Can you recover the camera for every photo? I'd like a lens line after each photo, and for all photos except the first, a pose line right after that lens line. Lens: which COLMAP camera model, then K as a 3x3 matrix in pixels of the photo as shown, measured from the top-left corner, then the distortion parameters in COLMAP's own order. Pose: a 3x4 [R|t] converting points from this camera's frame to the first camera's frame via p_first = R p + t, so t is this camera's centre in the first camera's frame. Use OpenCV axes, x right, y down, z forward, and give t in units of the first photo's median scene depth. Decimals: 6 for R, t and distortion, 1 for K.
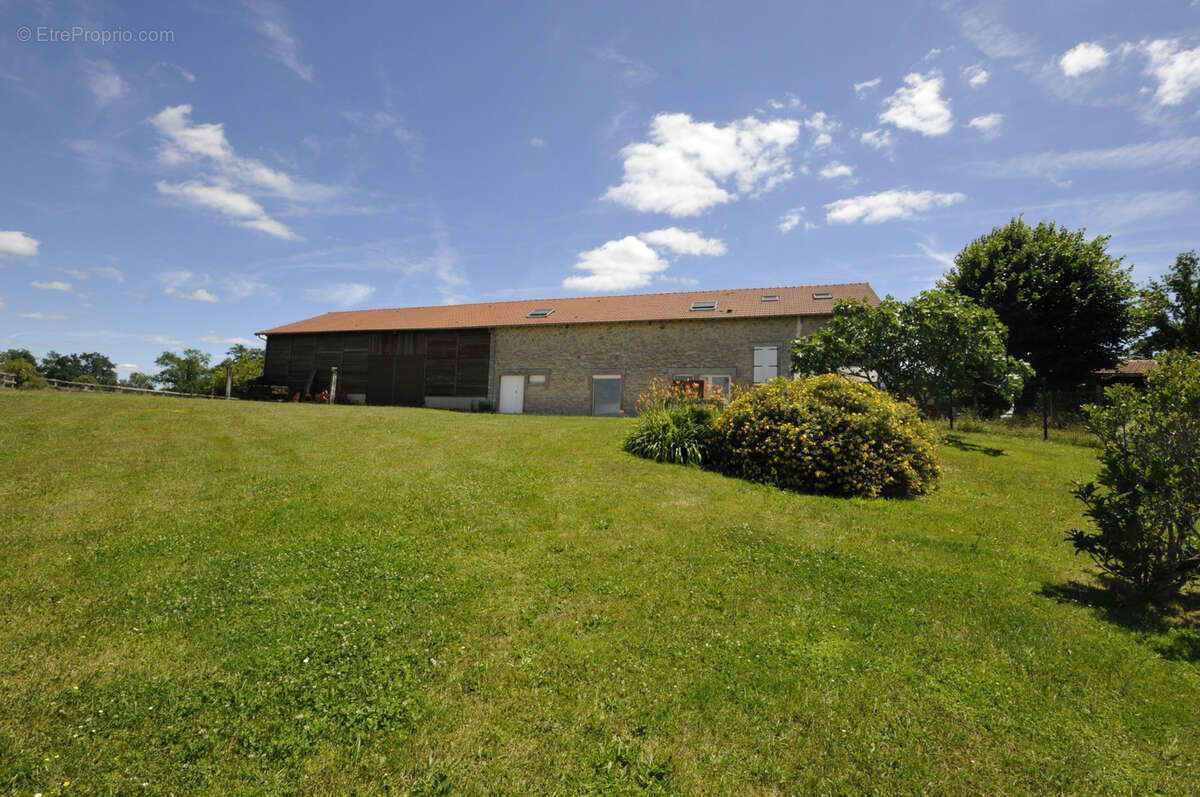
lens RADIAL K [[567.1, 0, 601.0], [0, 567.1, 408.1], [0, 0, 1]] dist [0.000618, -0.000807]
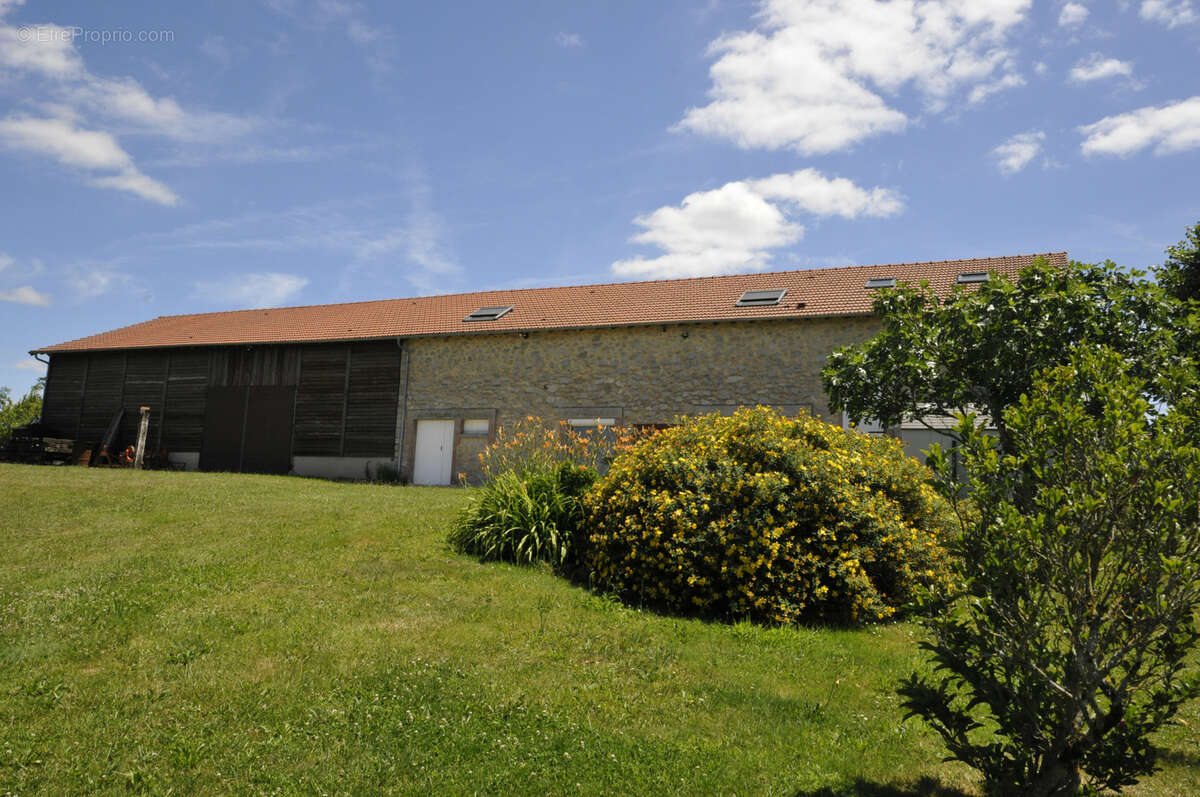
lens RADIAL K [[985.2, 0, 607.0], [0, 985.2, 394.9], [0, 0, 1]] dist [0.020175, 0.007089]
pose [[0.996644, -0.002753, -0.081807, 0.100747], [-0.004525, 0.996053, -0.088643, 0.005755], [0.081728, 0.088715, 0.992698, 0.006973]]
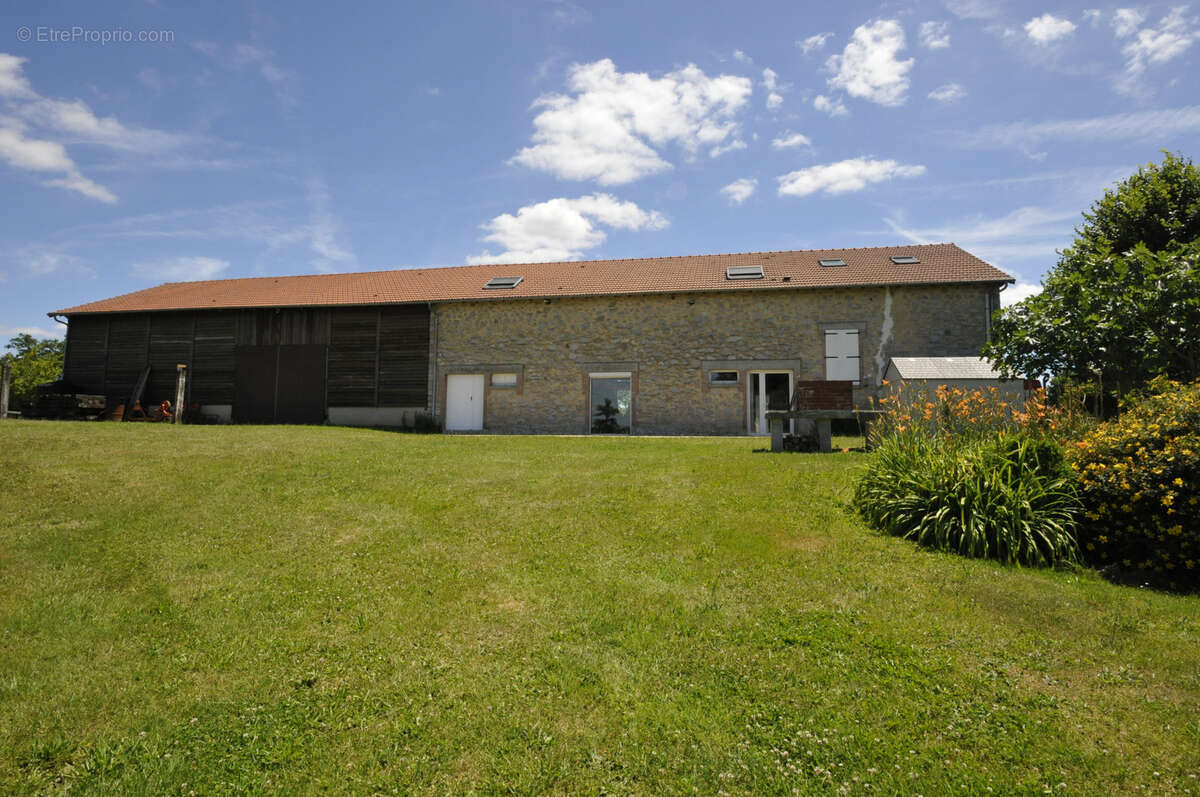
lens RADIAL K [[680.2, 0, 607.4], [0, 680.2, 378.1], [0, 0, 1]] dist [0.023177, -0.028392]
pose [[0.991478, -0.011350, 0.129776, -0.092834], [0.017606, 0.998732, -0.047161, -0.011677], [-0.129076, 0.049044, 0.990421, 0.175753]]
